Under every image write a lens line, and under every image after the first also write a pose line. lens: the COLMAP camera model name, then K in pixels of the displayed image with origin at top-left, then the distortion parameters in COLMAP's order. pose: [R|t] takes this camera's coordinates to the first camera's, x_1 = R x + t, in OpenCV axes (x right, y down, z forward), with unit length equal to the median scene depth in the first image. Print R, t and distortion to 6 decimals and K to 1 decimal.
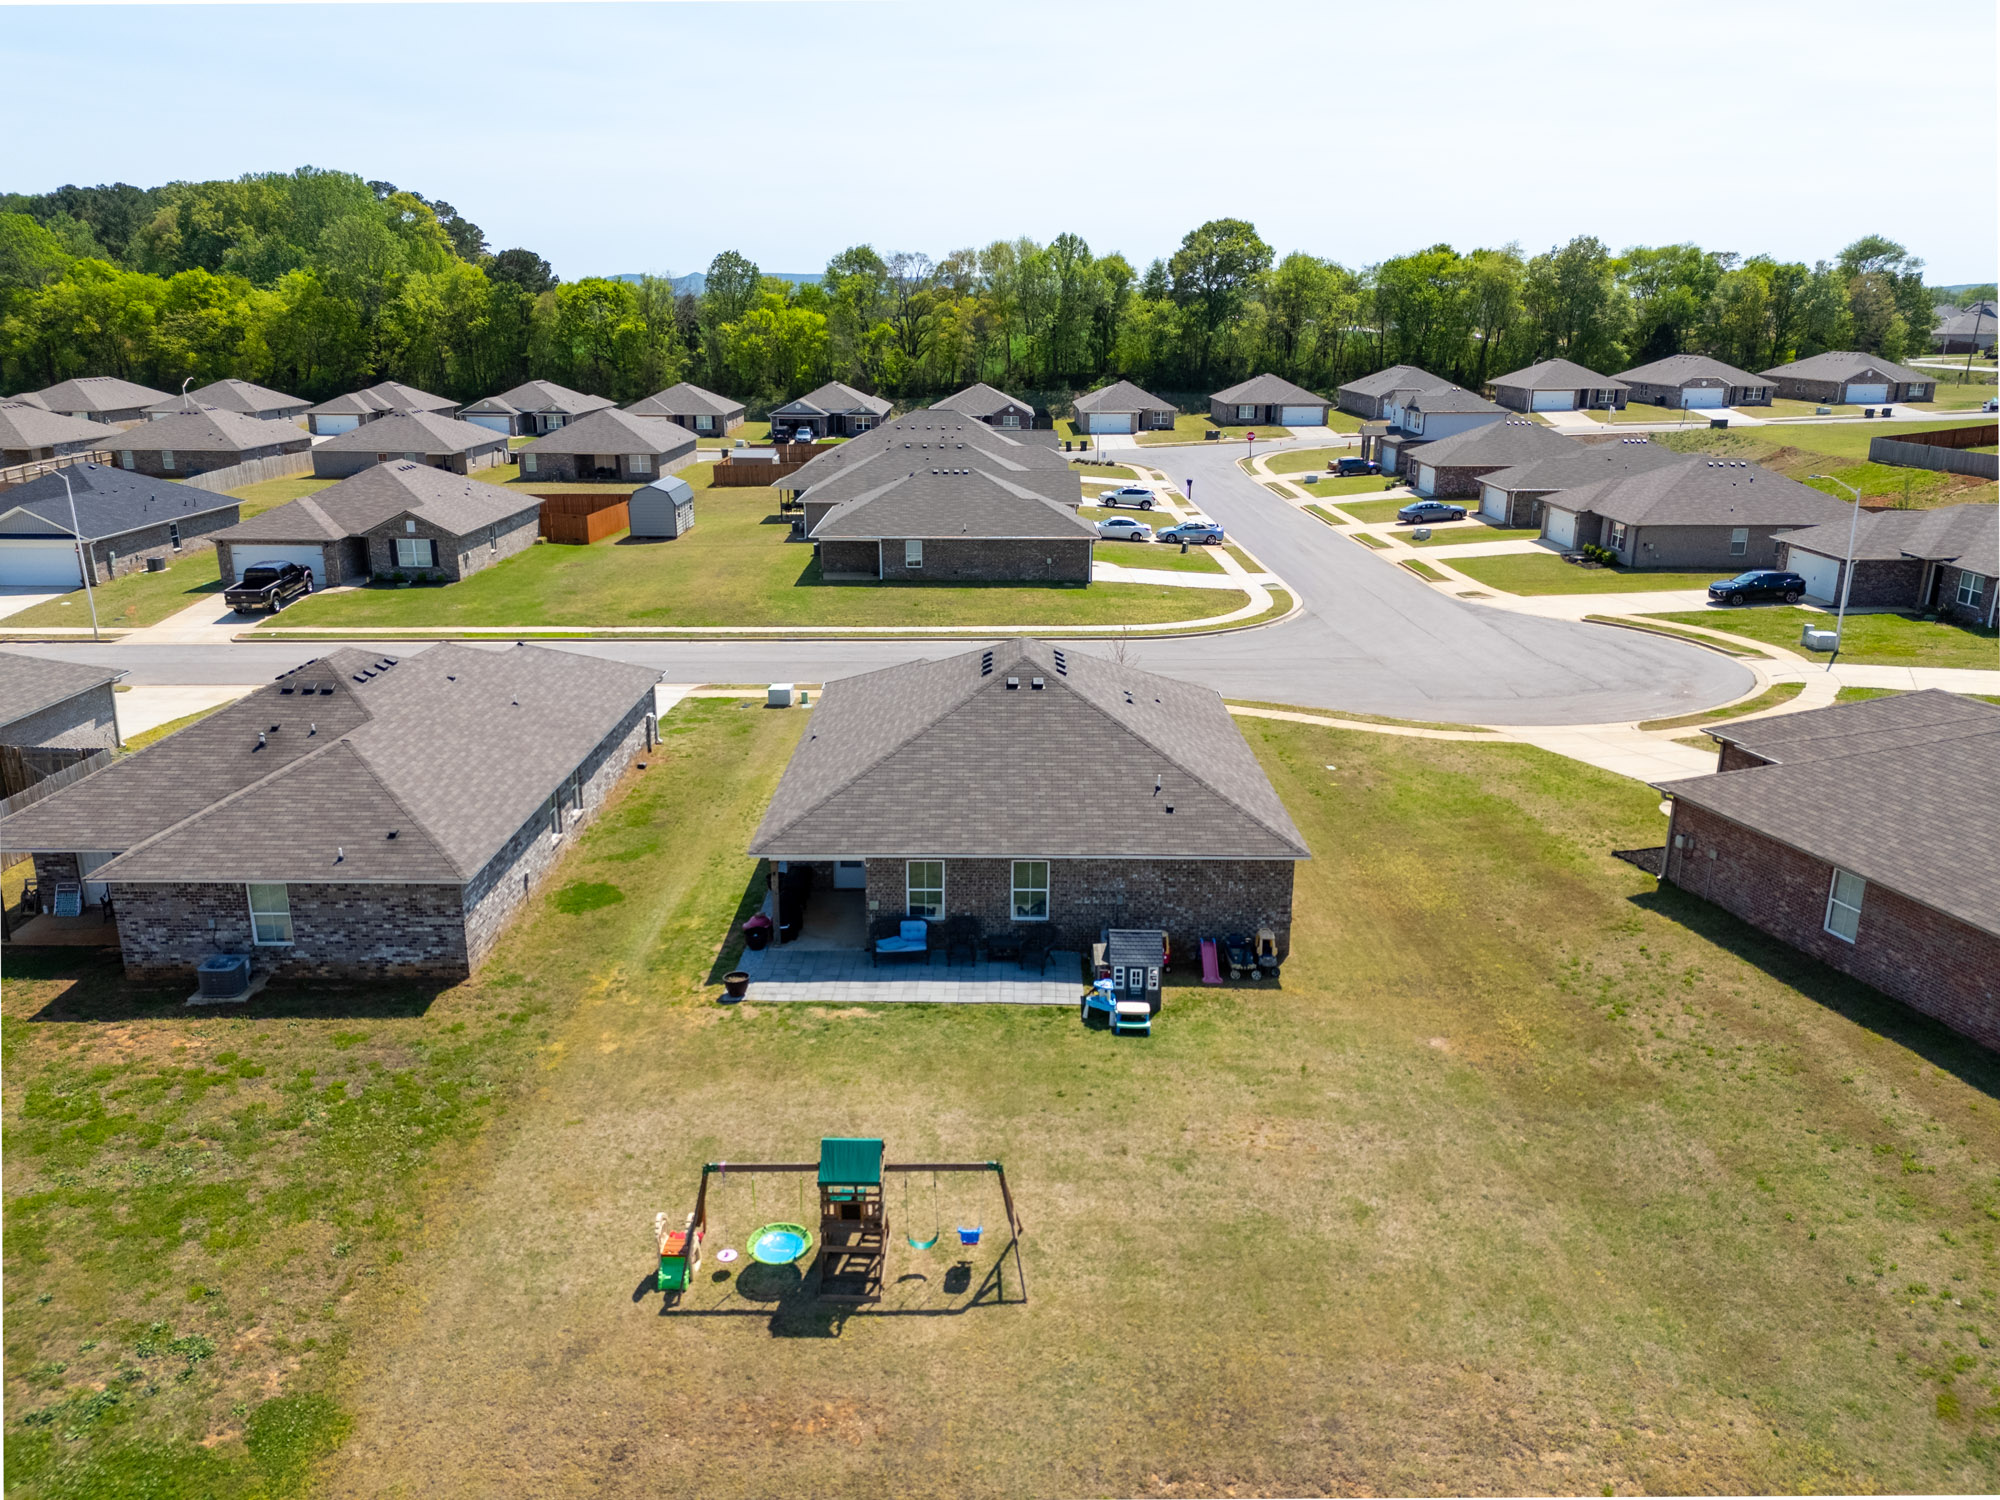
lens RADIAL K [[1452.0, 0, 1002.5], [0, 1452.0, 733.9], [0, 0, 1]] dist [0.106454, -0.141344]
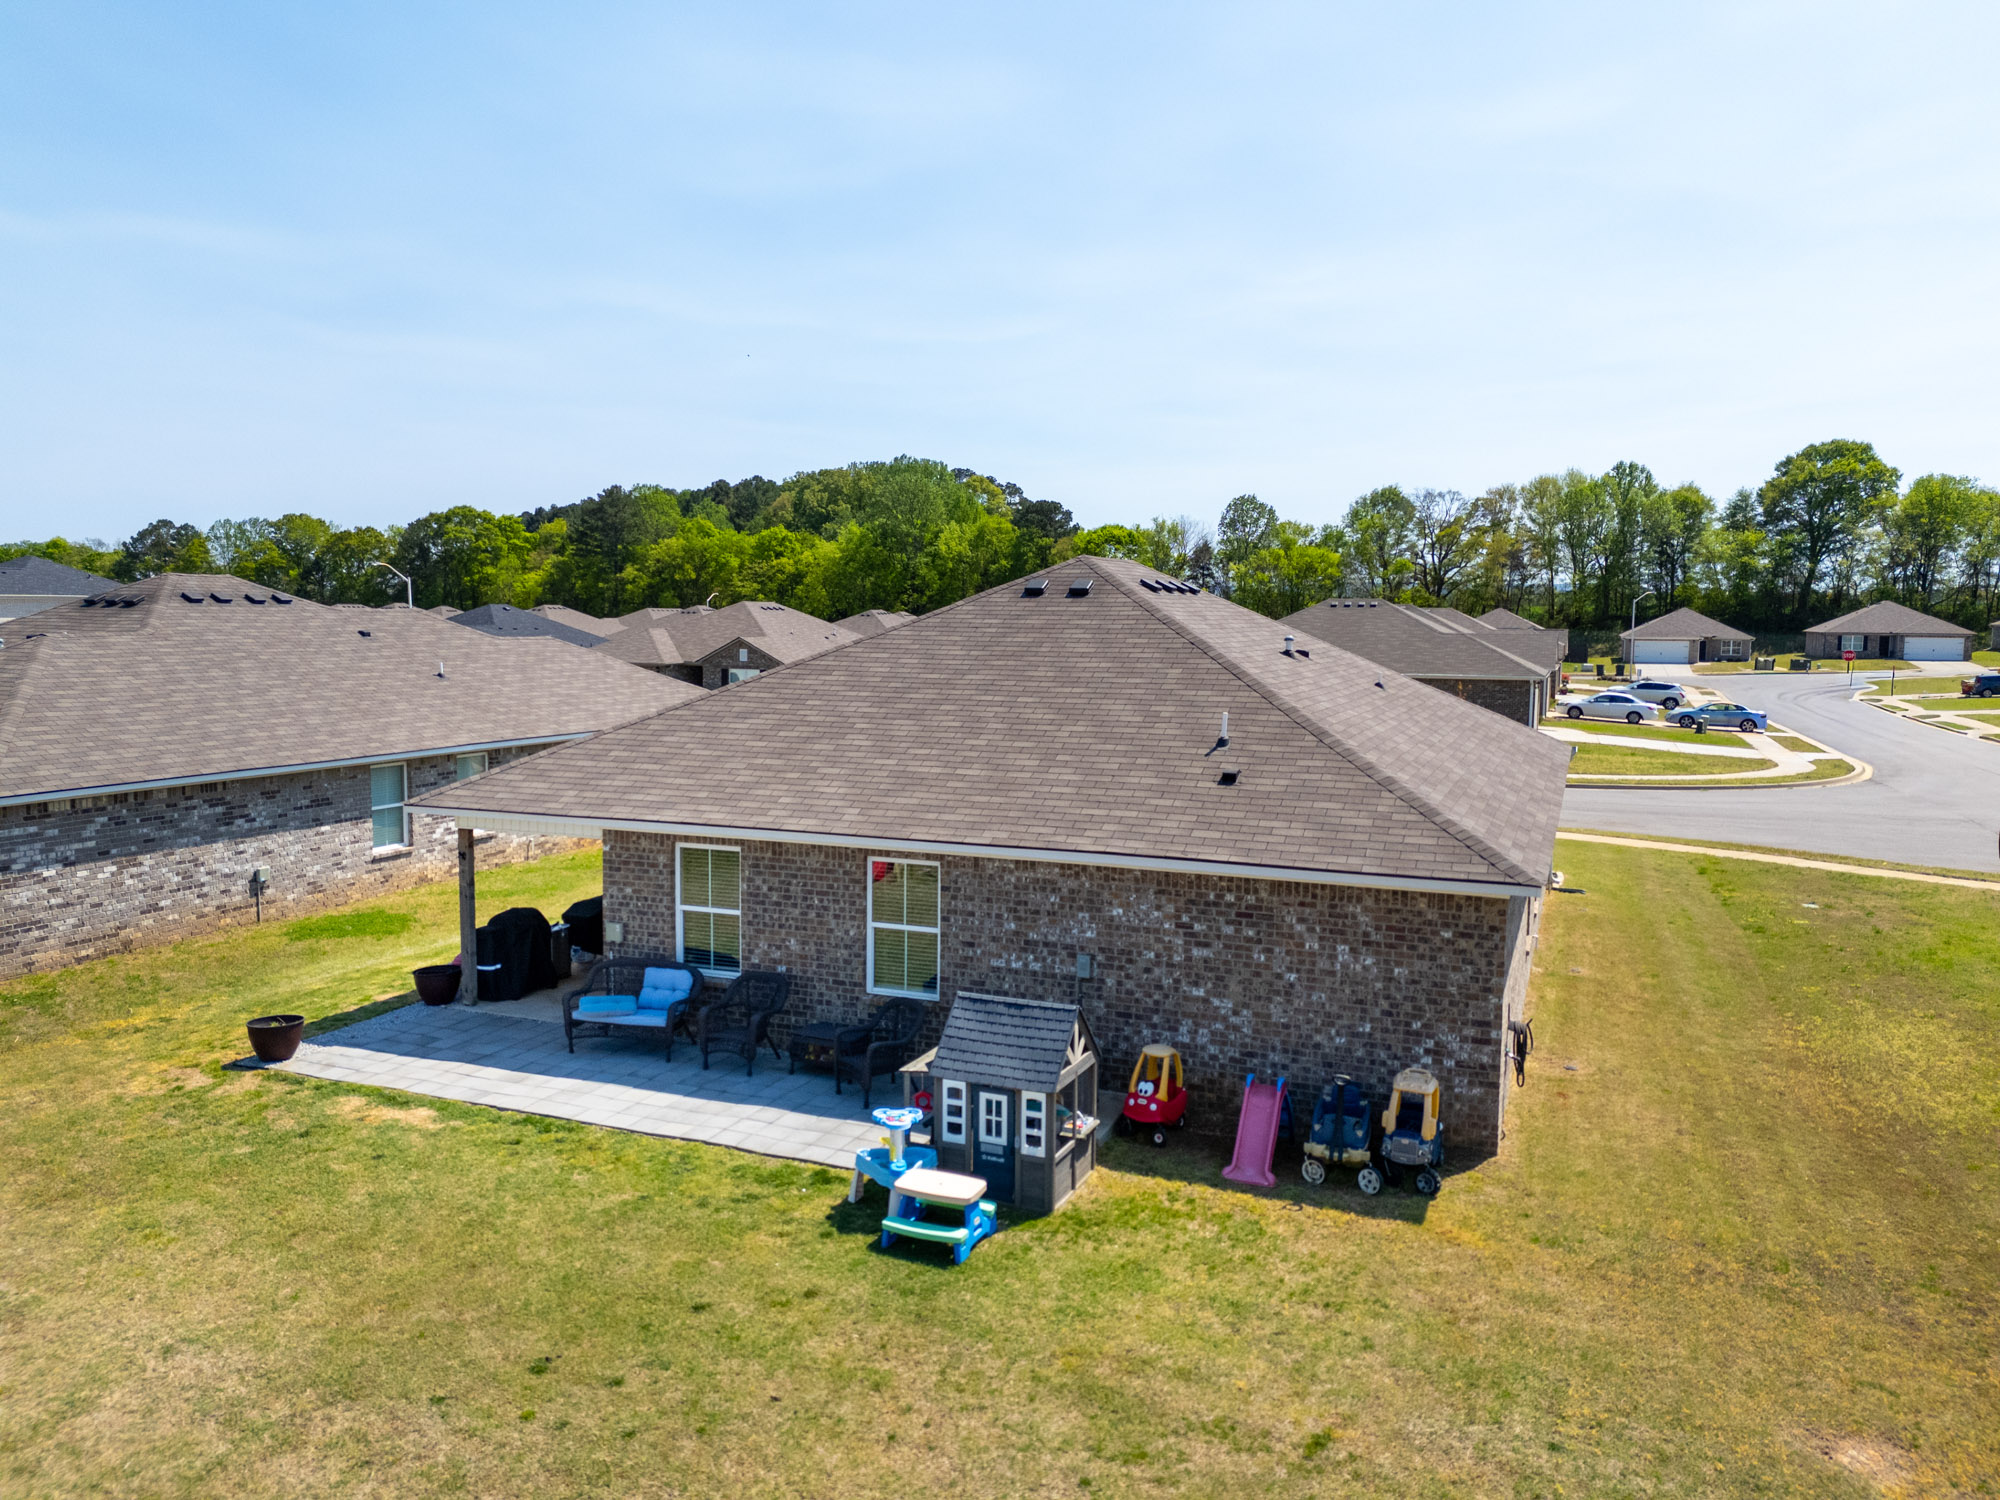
lens RADIAL K [[1452.0, 0, 1002.5], [0, 1452.0, 733.9], [0, 0, 1]] dist [0.106454, -0.141344]
pose [[0.927034, 0.033931, -0.373440, 0.145436], [-0.107575, 0.978101, -0.178175, 0.083909], [0.359217, 0.205347, 0.910382, 0.383100]]
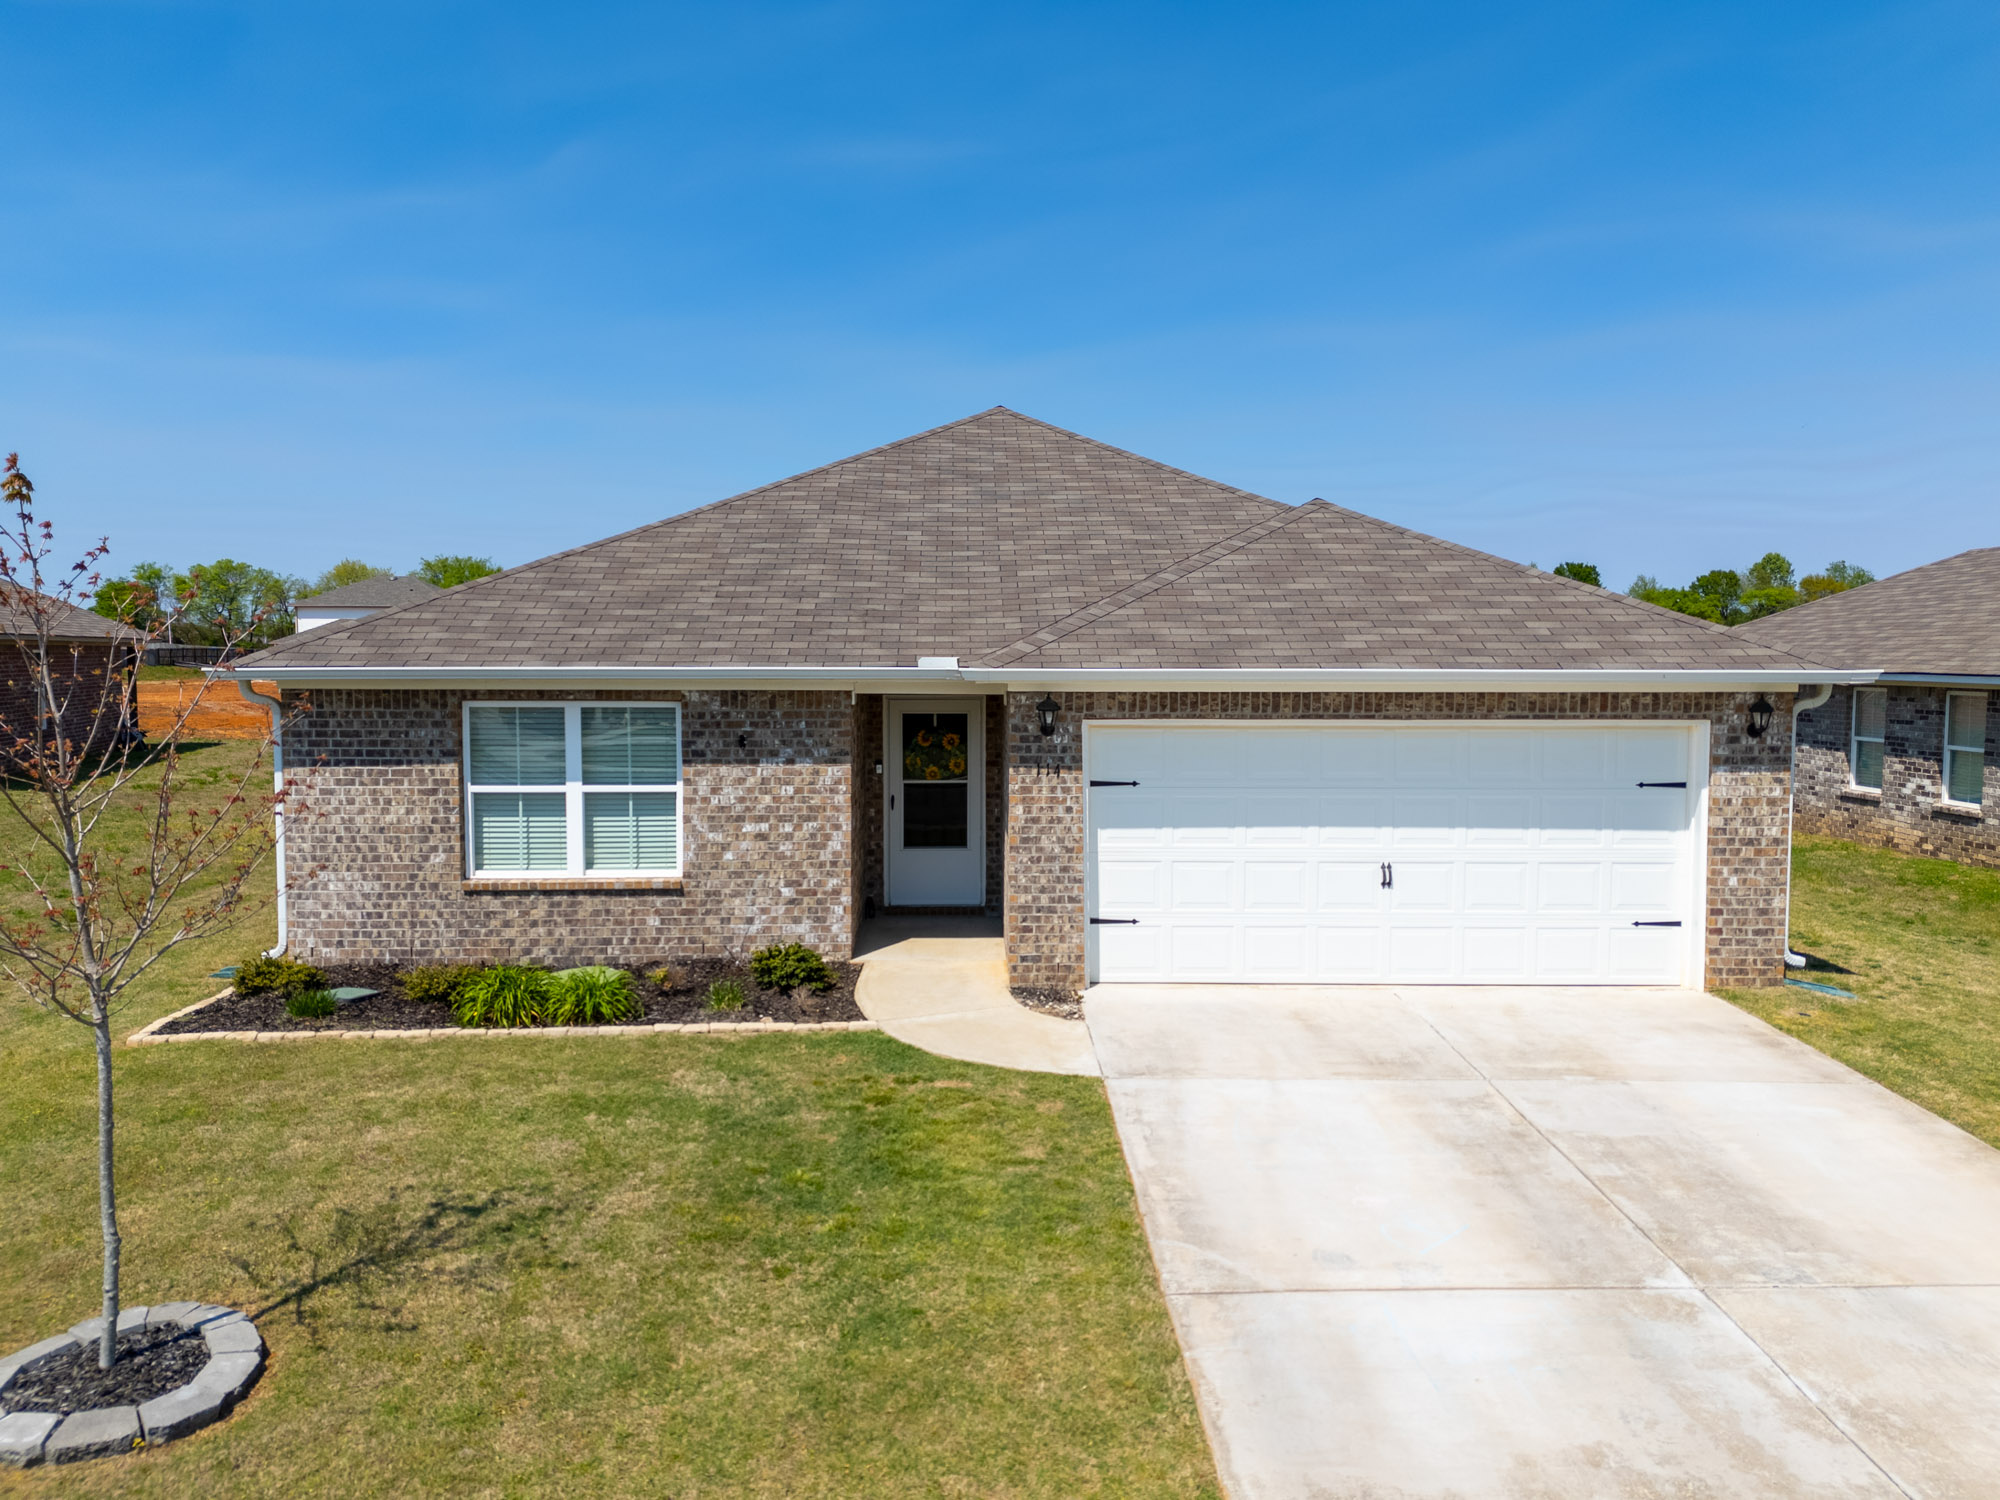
lens RADIAL K [[1466.1, 0, 1002.3], [0, 1466.1, 750.8], [0, 0, 1]] dist [0.074868, -0.079429]
pose [[-0.999232, -0.001367, -0.039153, 0.025385], [-0.014657, 0.939858, 0.341252, -0.096486], [0.036332, 0.341564, -0.939156, 1.160246]]
